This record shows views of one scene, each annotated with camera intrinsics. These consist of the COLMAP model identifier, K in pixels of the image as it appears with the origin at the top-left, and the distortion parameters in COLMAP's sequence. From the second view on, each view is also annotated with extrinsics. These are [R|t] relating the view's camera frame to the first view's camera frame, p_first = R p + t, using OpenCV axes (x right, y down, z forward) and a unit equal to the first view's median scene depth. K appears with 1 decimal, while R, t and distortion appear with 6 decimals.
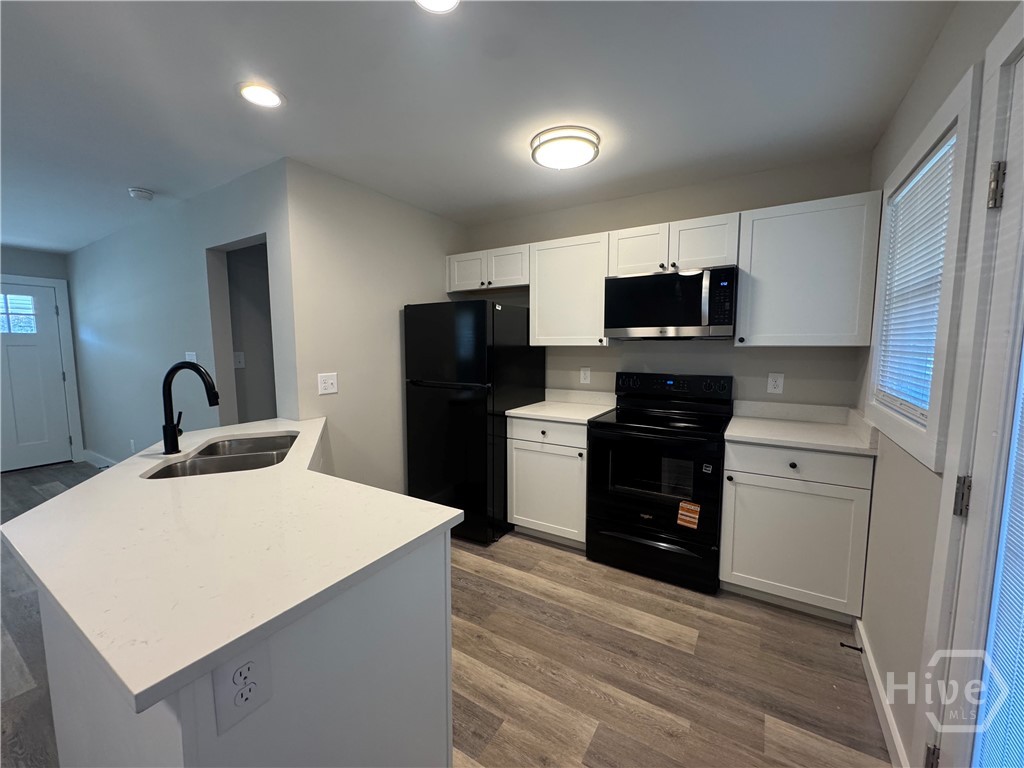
lens RADIAL K [[407.3, 0, 512.7], [0, 407.3, 382.2], [0, 0, 1]] dist [-0.002784, 0.000643]
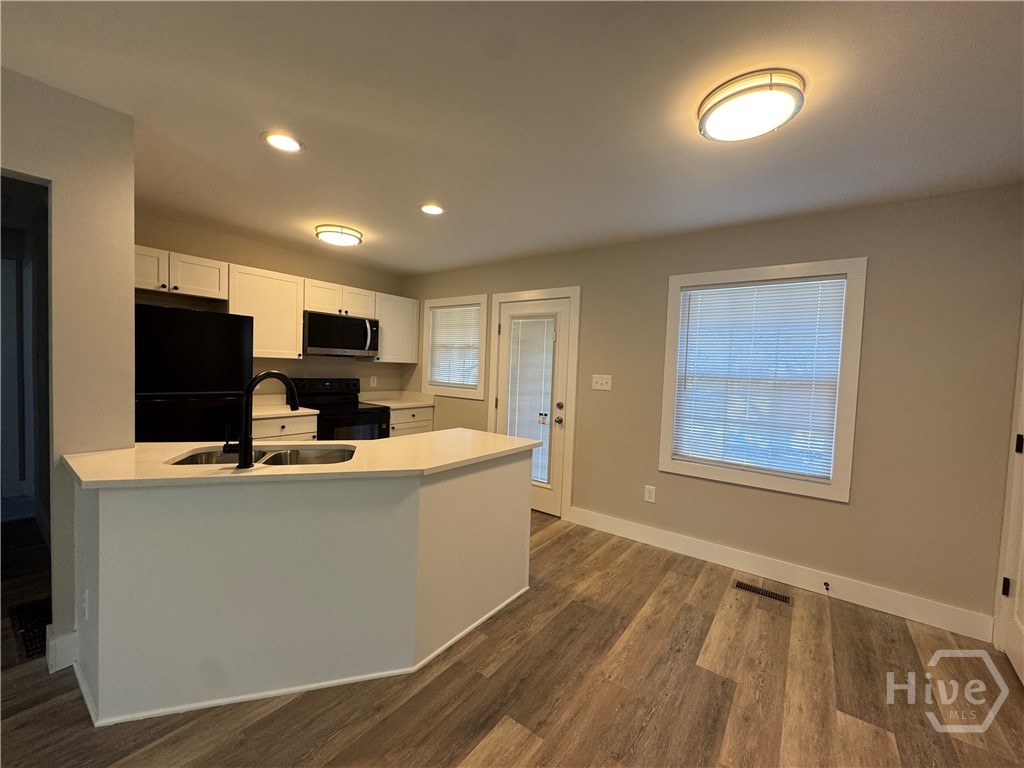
lens RADIAL K [[407.3, 0, 513.3], [0, 407.3, 385.1], [0, 0, 1]] dist [-0.002784, 0.000643]
pose [[0.079304, -0.040000, 0.996048, -1.252984], [0.054487, 0.997875, 0.035735, -0.013389], [-0.995360, 0.051438, 0.081314, 0.209513]]
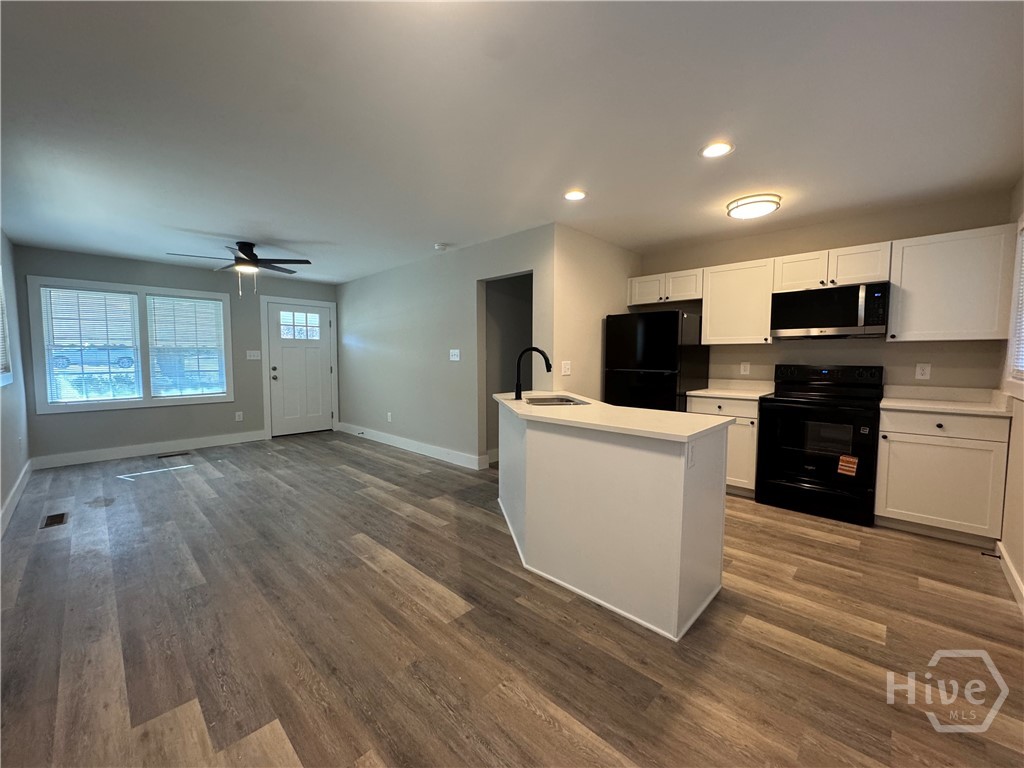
lens RADIAL K [[407.3, 0, 512.6], [0, 407.3, 382.6], [0, 0, 1]] dist [-0.002784, 0.000643]
pose [[0.978253, 0.018044, -0.206628, -0.359992], [-0.024321, 0.999315, -0.027879, 0.109100], [0.205983, 0.032298, 0.978022, -0.525655]]
